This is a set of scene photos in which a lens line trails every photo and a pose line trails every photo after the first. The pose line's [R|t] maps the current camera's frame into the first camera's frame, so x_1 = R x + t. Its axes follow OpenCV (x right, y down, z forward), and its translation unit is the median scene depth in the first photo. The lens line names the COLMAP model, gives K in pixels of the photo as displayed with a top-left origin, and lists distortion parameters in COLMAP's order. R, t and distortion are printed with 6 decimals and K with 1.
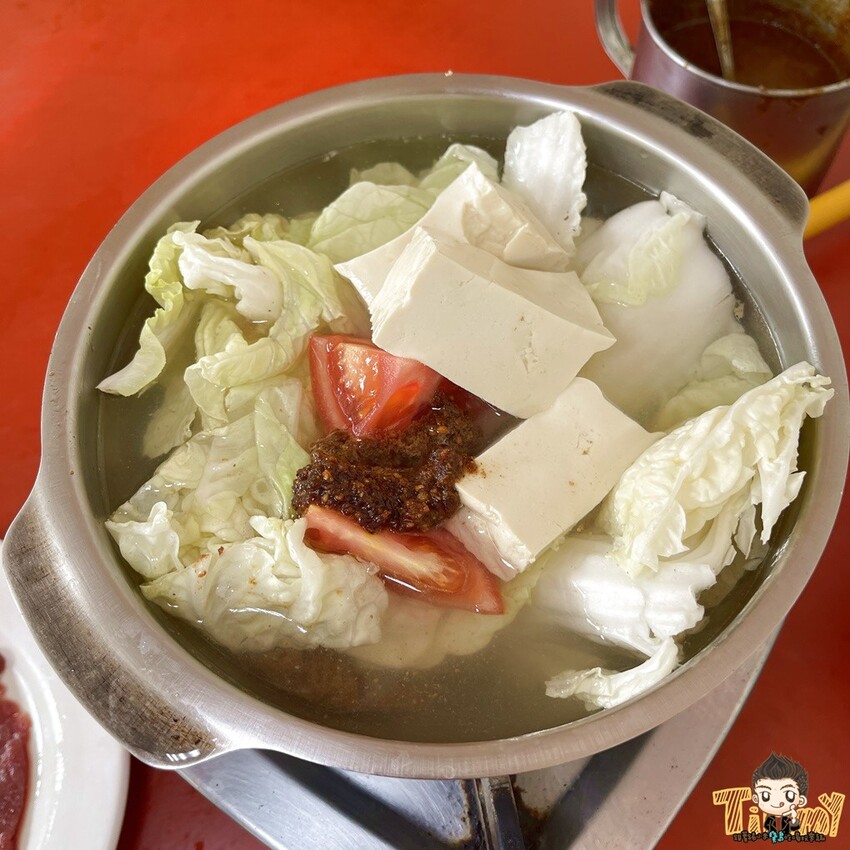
lens RADIAL K [[883.2, 0, 424.7], [0, 883.2, 448.7], [0, 0, 1]] dist [0.121061, -0.228122]
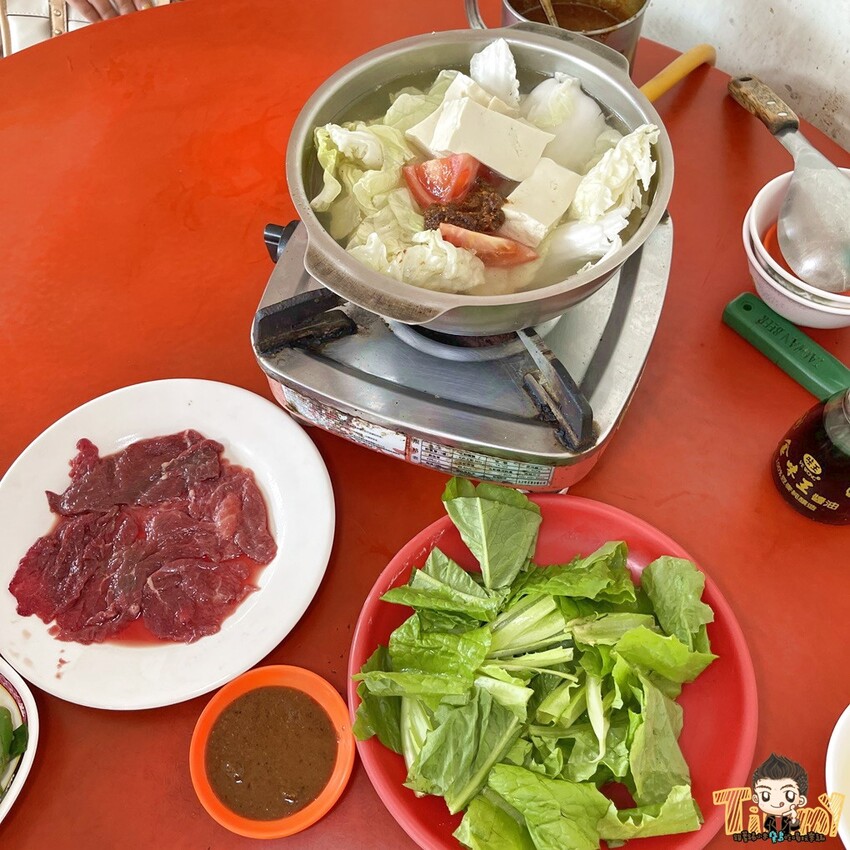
lens RADIAL K [[883.2, 0, 424.7], [0, 883.2, 448.7], [0, 0, 1]] dist [0.121061, -0.228122]
pose [[0.965539, -0.217781, 0.142497, -0.521752], [0.227507, 0.972179, -0.055752, 0.620655], [-0.126391, 0.086250, 0.988224, -0.921699]]
